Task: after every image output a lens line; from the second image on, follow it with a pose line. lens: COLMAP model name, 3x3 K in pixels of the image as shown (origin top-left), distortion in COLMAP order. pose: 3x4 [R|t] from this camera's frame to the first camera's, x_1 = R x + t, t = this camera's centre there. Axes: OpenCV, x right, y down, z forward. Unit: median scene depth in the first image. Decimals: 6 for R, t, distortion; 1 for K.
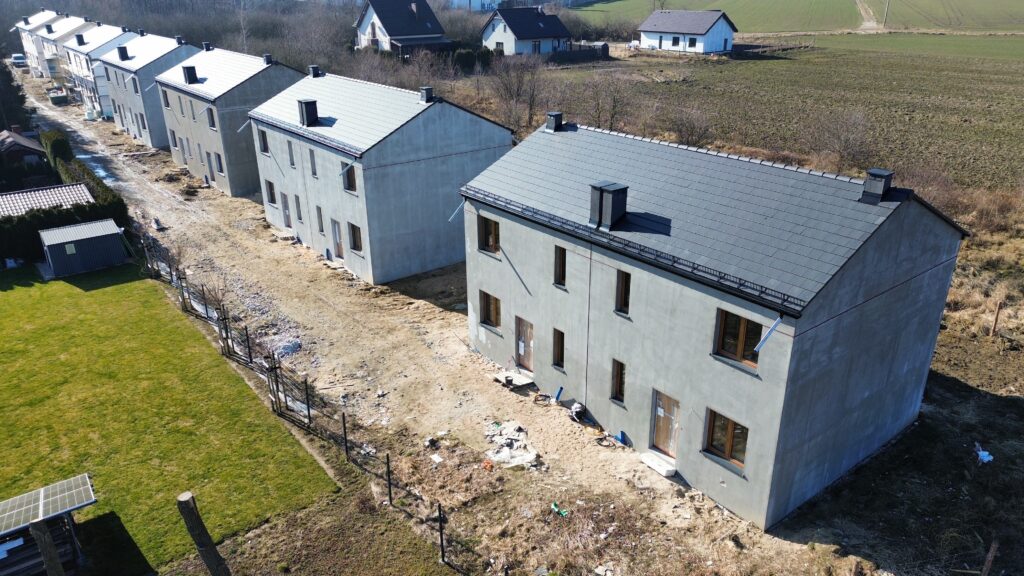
lens RADIAL K [[721.4, 0, 512.0], [0, 721.4, 288.0], [0, 0, 1]] dist [0.082785, -0.089576]
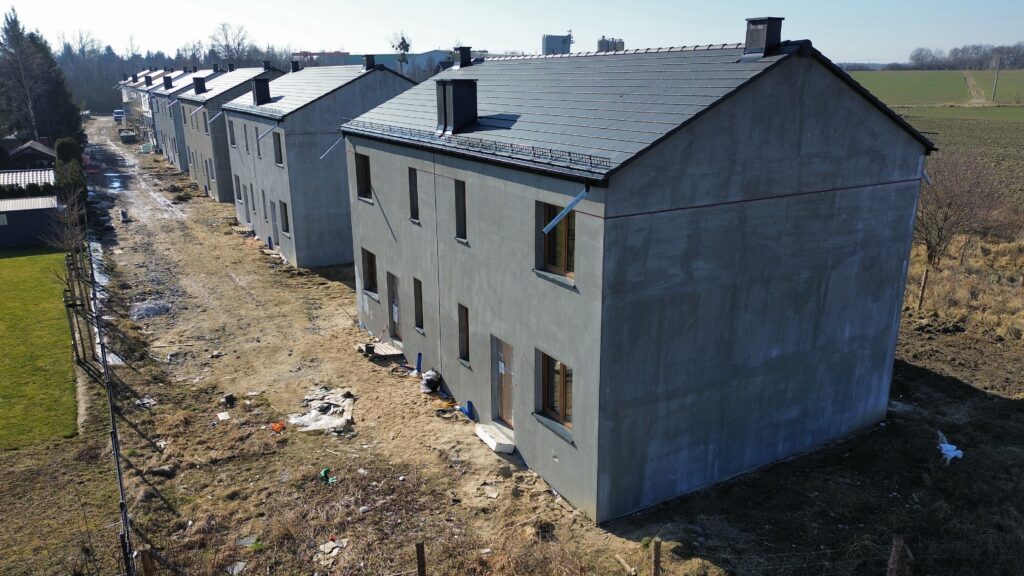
lens RADIAL K [[721.4, 0, 512.0], [0, 721.4, 288.0], [0, 0, 1]] dist [0.082785, -0.089576]
pose [[0.989724, 0.042569, -0.136507, 0.307621], [-0.058554, 0.991602, -0.115313, 0.170197], [0.130452, 0.122121, 0.983905, 0.244195]]
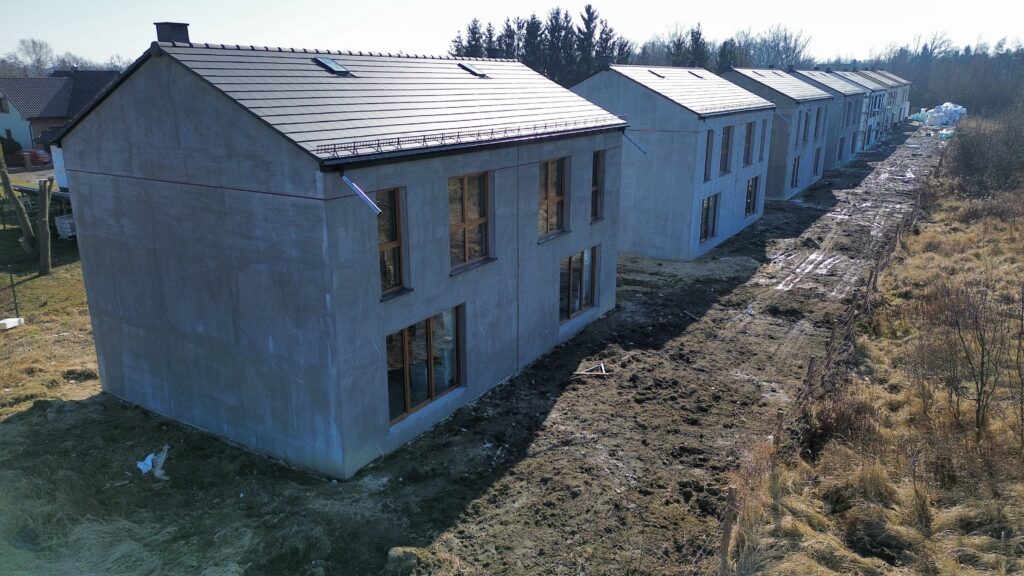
lens RADIAL K [[719.7, 0, 518.3], [0, 719.7, 285.6], [0, 0, 1]] dist [0.076206, -0.077251]
pose [[0.344782, 0.262013, -0.901374, 1.220575], [-0.368234, 0.921035, 0.126877, -0.113963], [0.863441, 0.288171, 0.414038, 0.908814]]
